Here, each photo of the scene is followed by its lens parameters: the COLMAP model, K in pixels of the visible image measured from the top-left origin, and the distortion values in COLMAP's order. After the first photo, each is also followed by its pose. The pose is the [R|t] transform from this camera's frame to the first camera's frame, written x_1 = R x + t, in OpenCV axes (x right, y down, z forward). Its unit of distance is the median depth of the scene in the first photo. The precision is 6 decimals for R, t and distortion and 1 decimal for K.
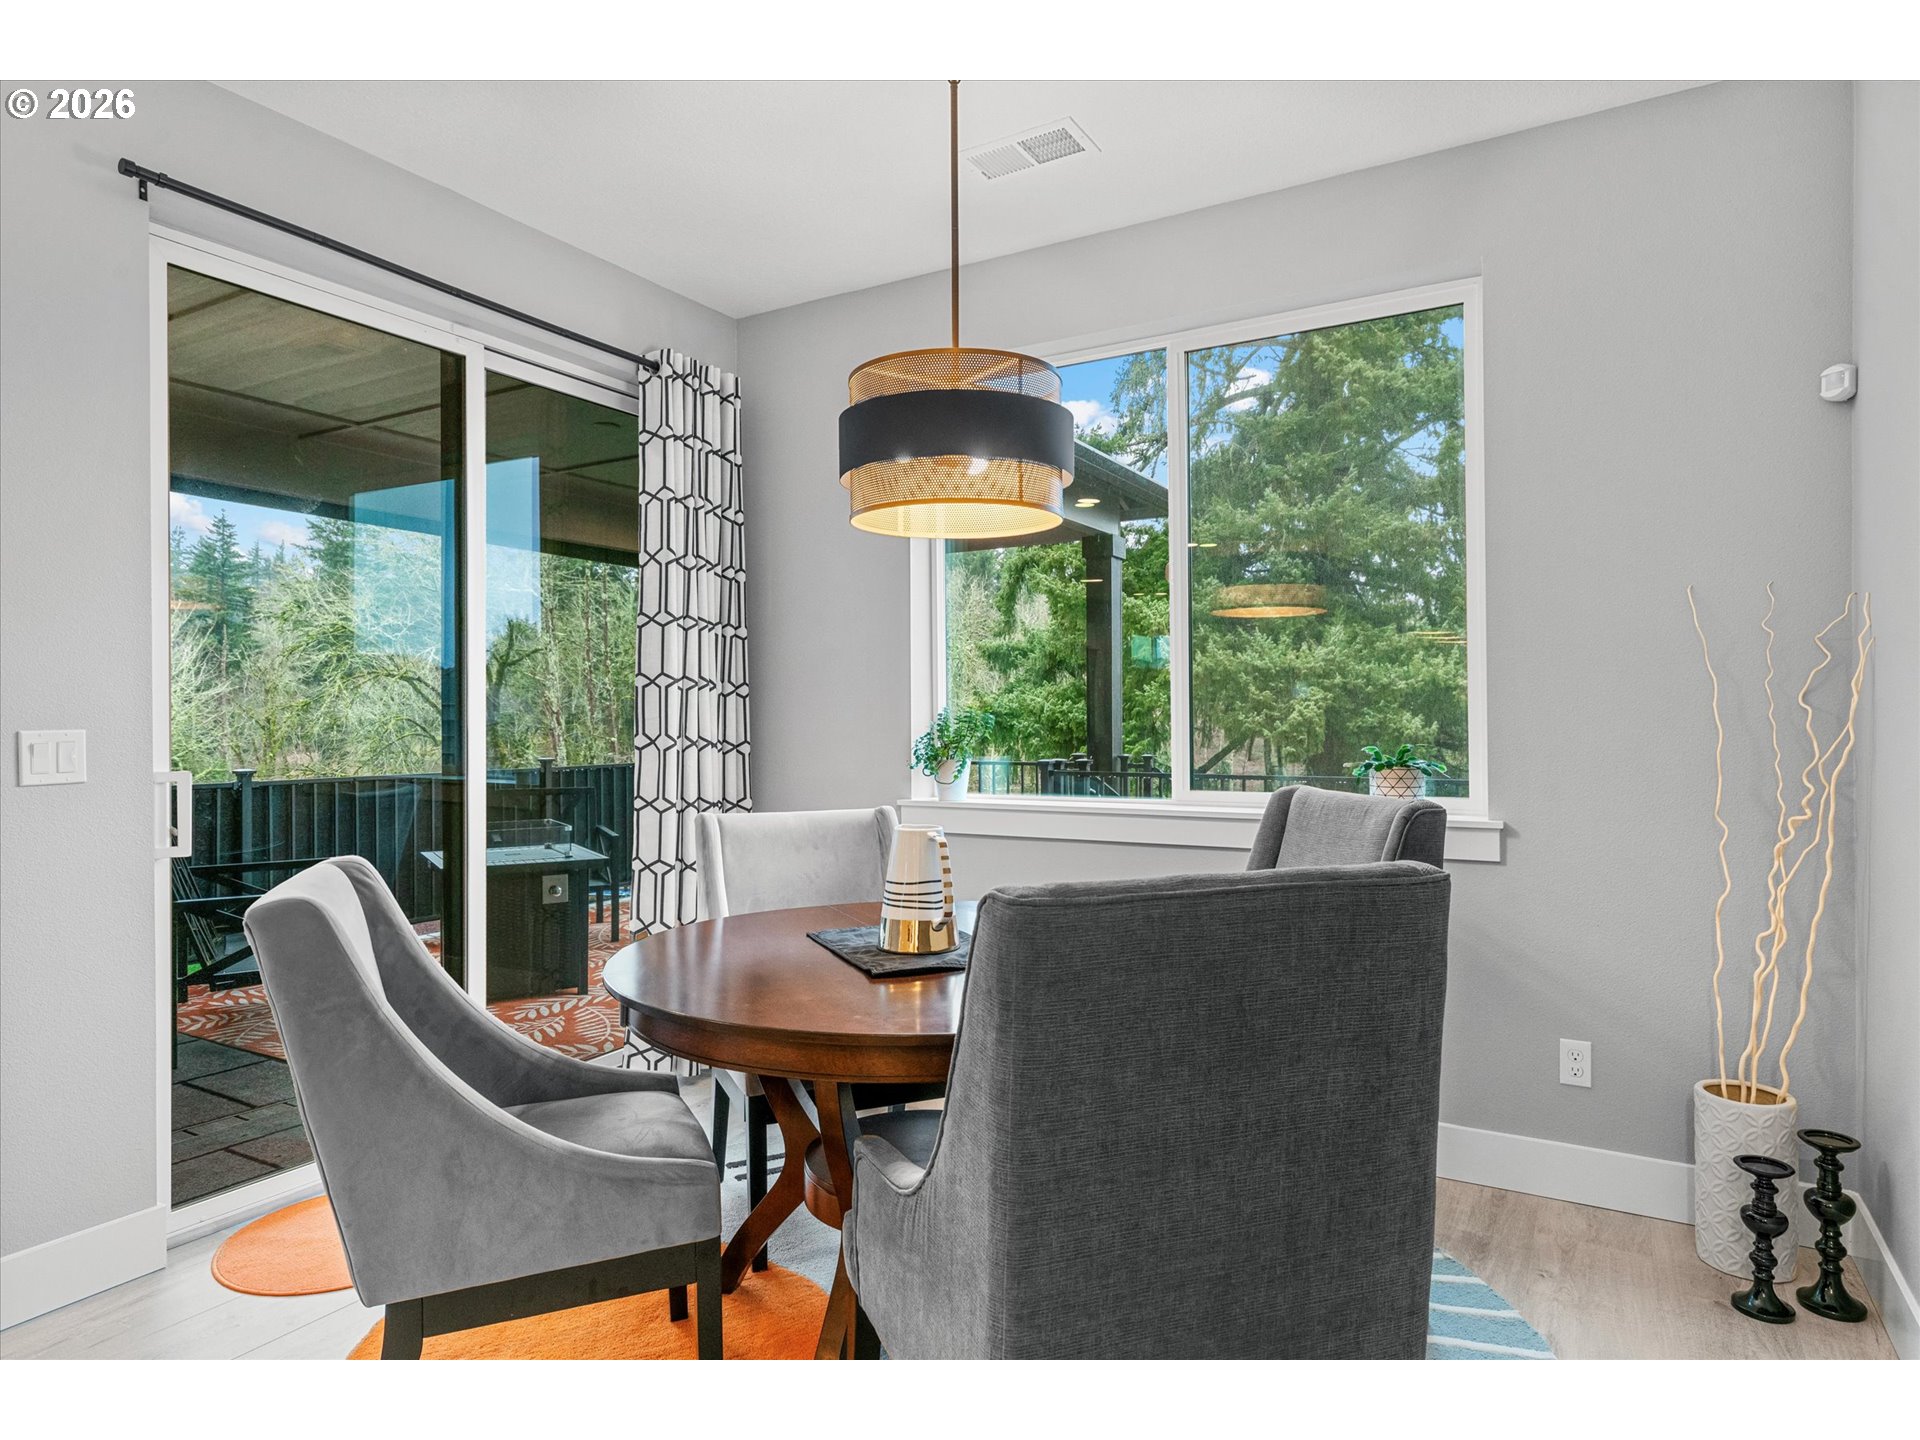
lens RADIAL K [[1147.2, 0, 951.8], [0, 1147.2, 735.6], [0, 0, 1]] dist [0.004776, -0.000970]
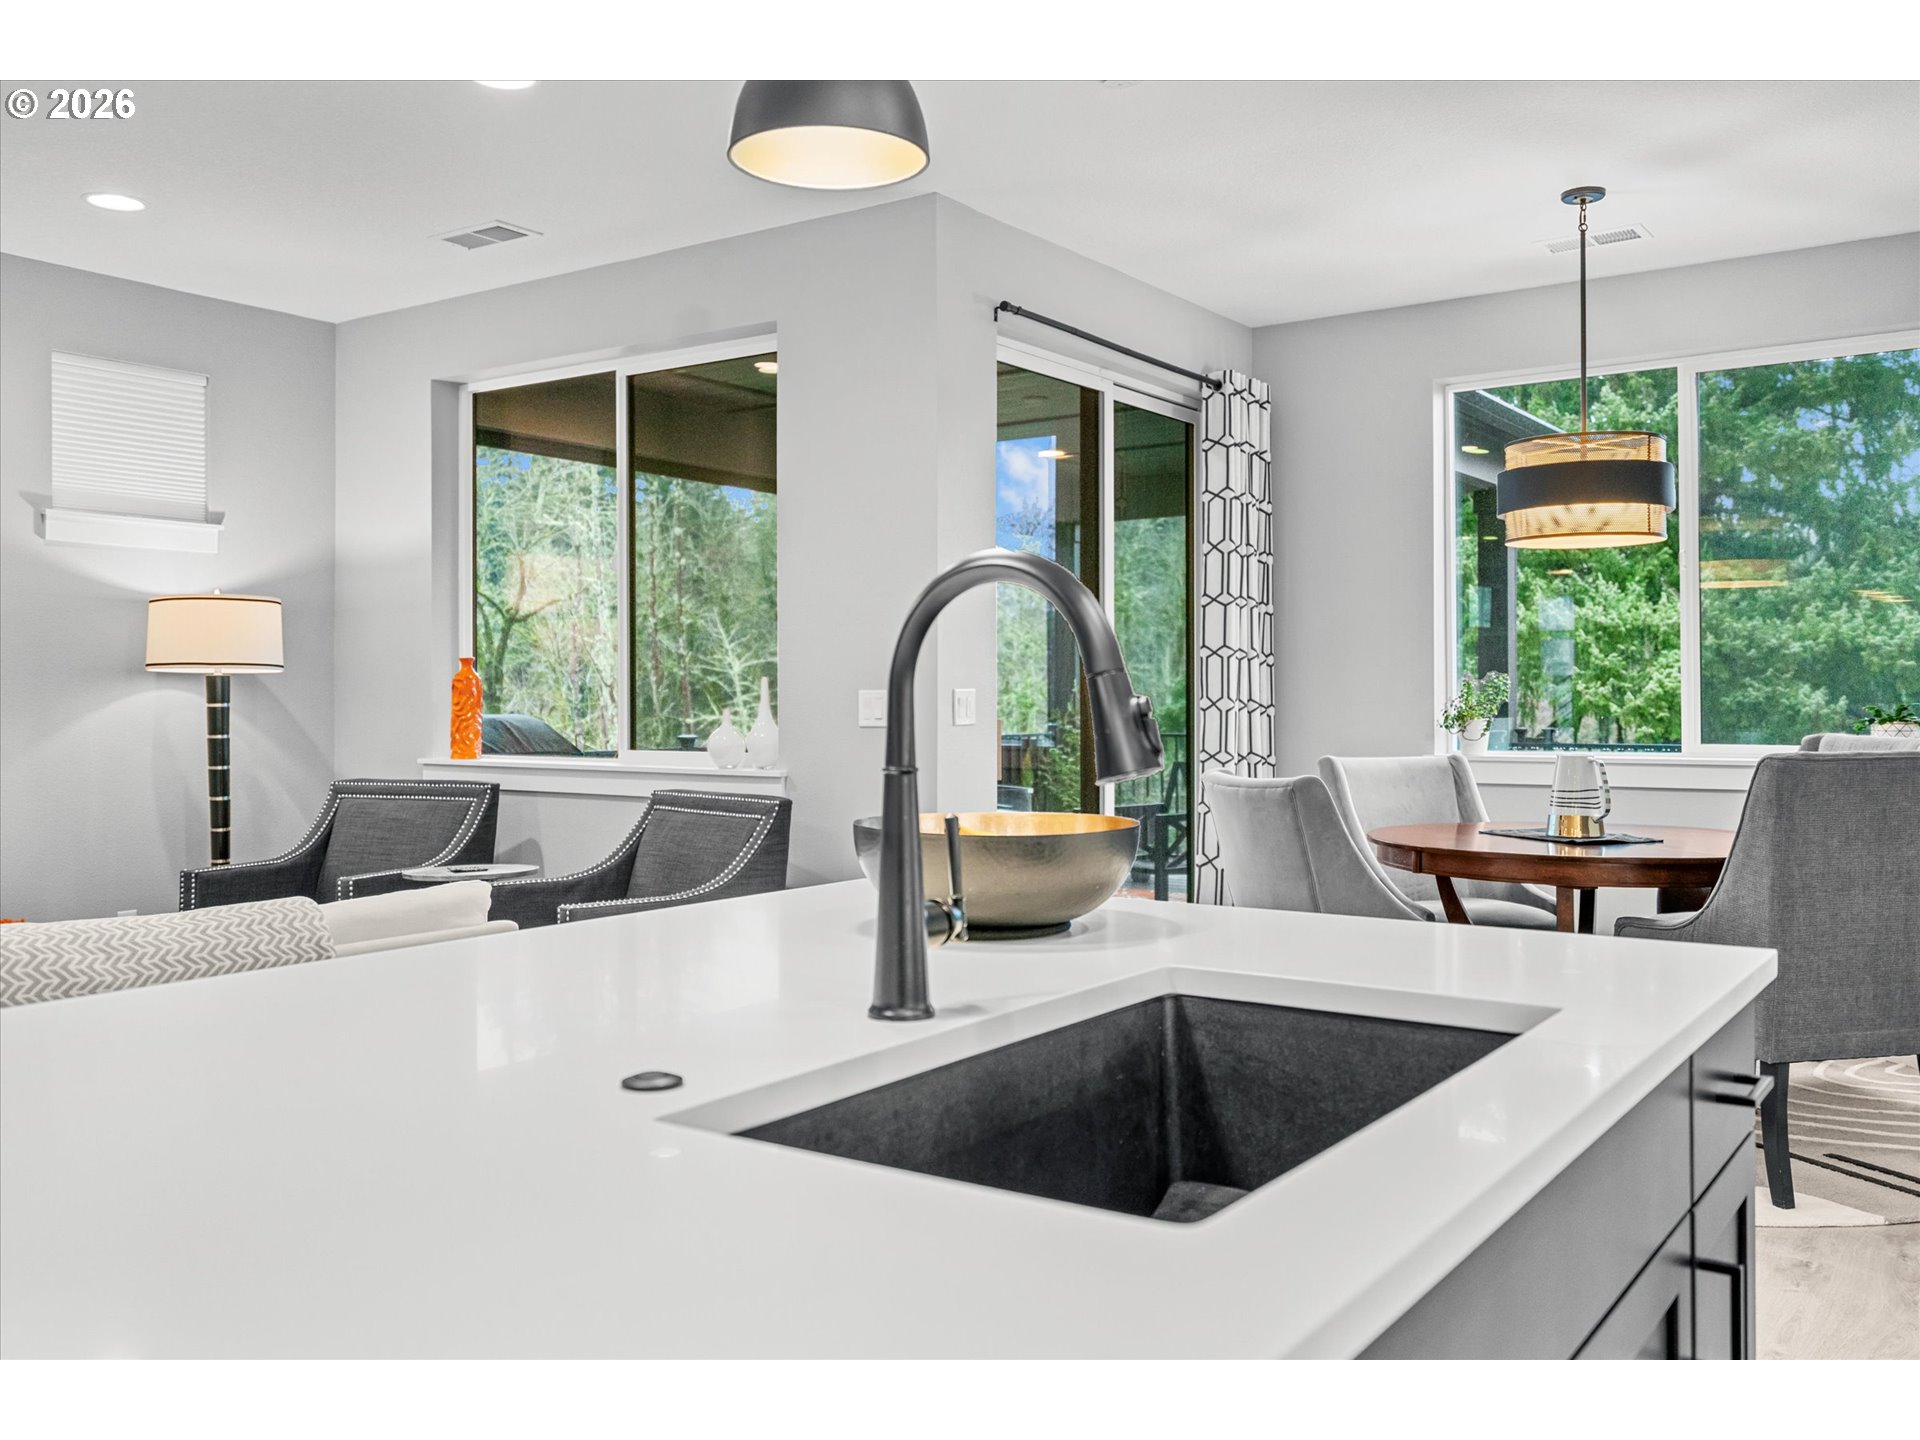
lens RADIAL K [[1642.2, 0, 966.4], [0, 1642.2, 705.2], [0, 0, 1]] dist [0.010243, 0.029092]
pose [[0.997202, 0.001215, -0.074749, -0.193732], [-0.001793, 0.999969, -0.007667, 0.010052], [0.074737, 0.007780, 0.997173, -0.346569]]
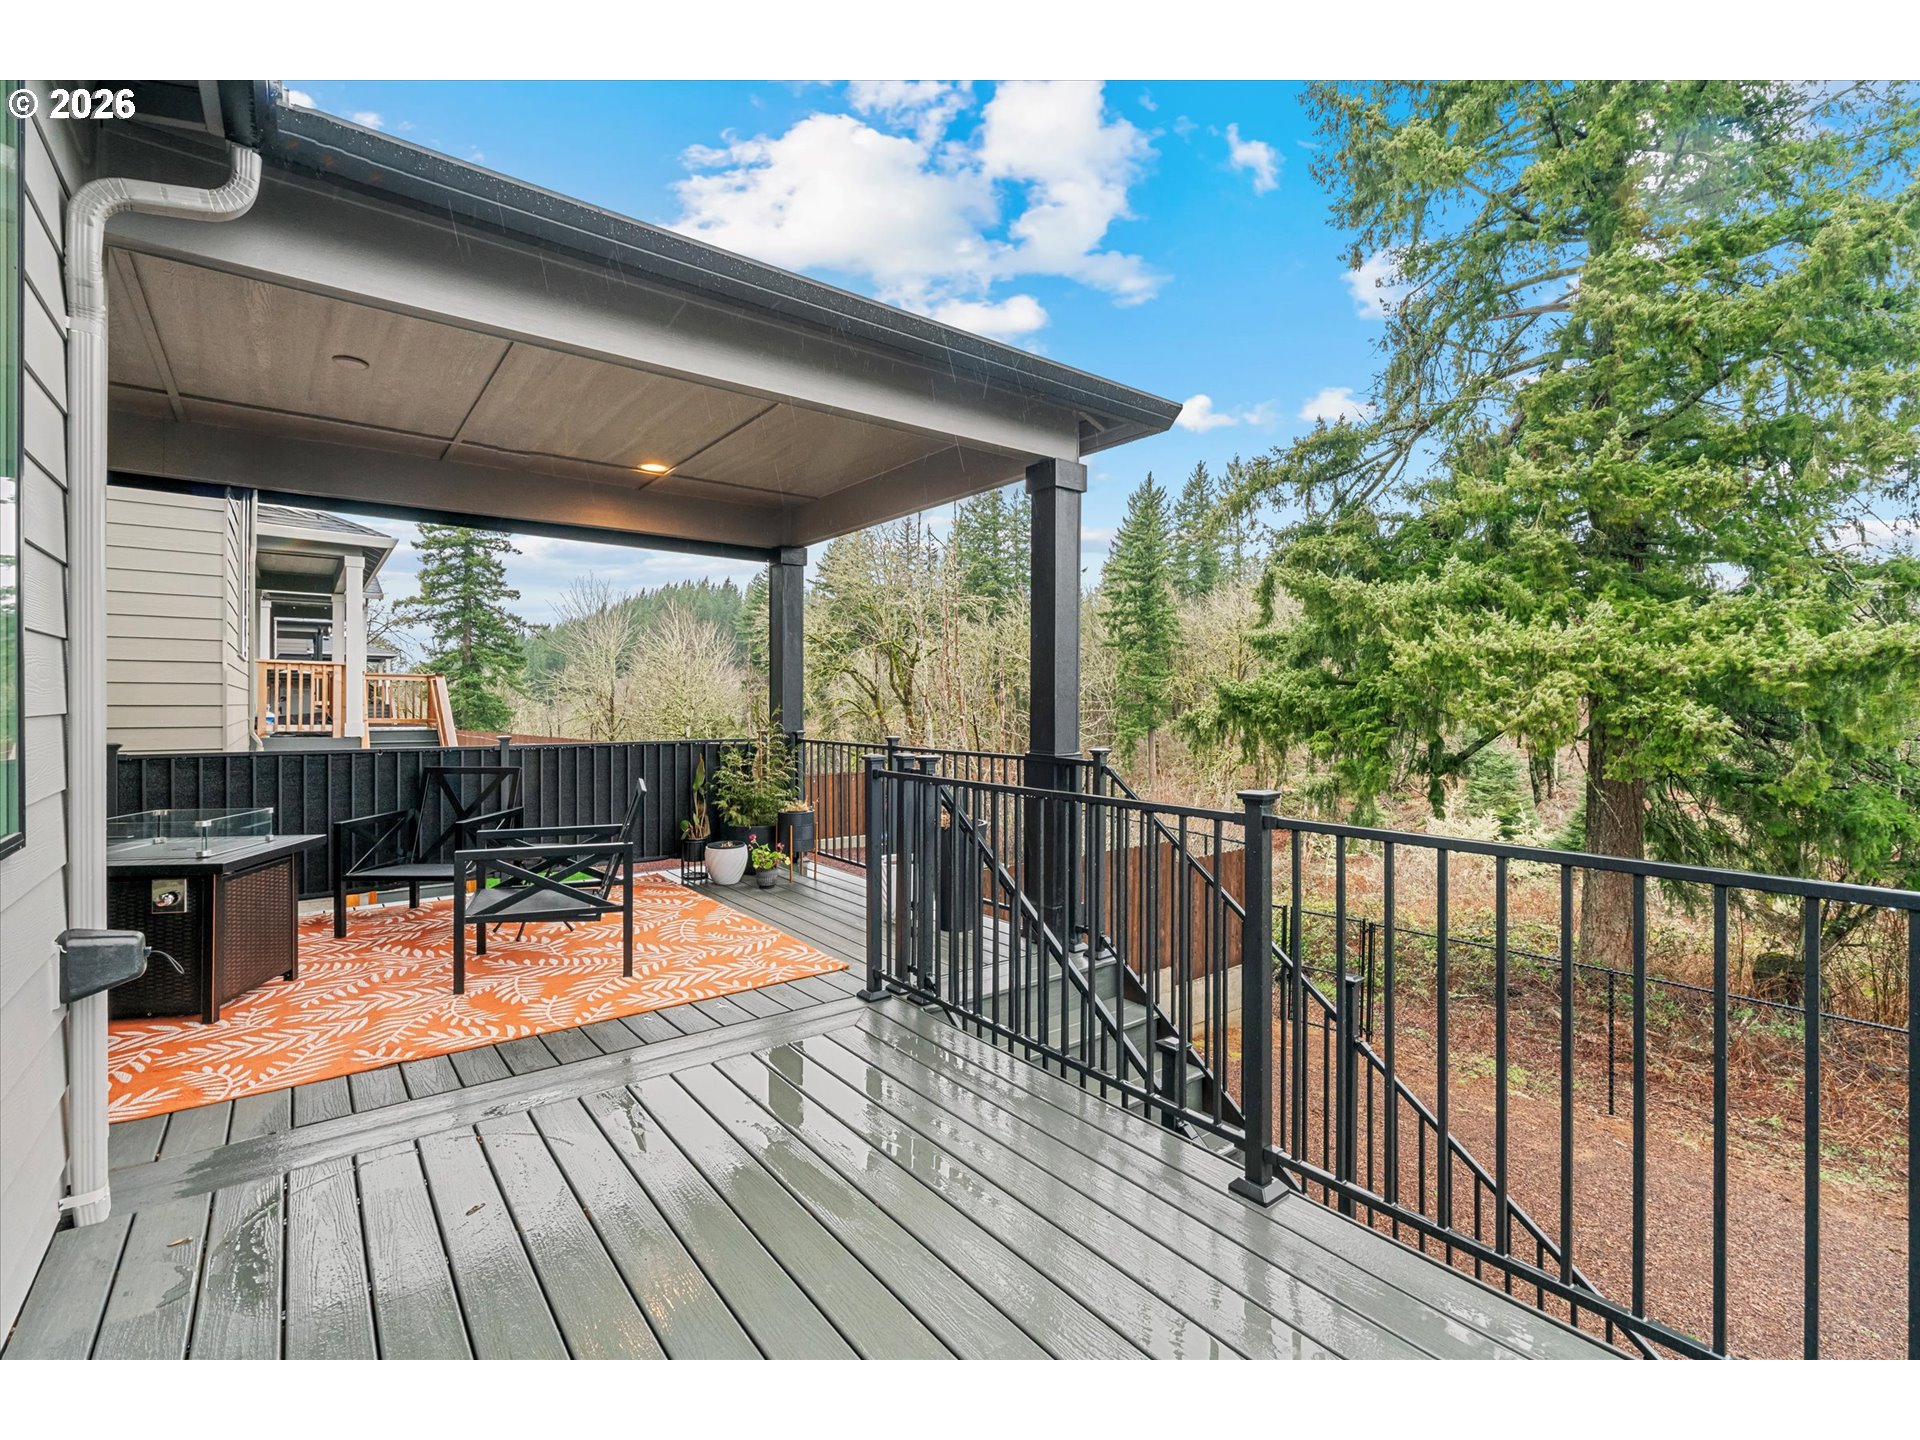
lens RADIAL K [[866.3, 0, 959.5], [0, 866.3, 700.5], [0, 0, 1]] dist [-0.013394, -0.000633]
pose [[0.921475, 0.010286, -0.388302, 0.359061], [-0.016405, 0.999788, -0.012447, -0.011675], [0.388092, 0.017840, 0.921448, 0.539602]]
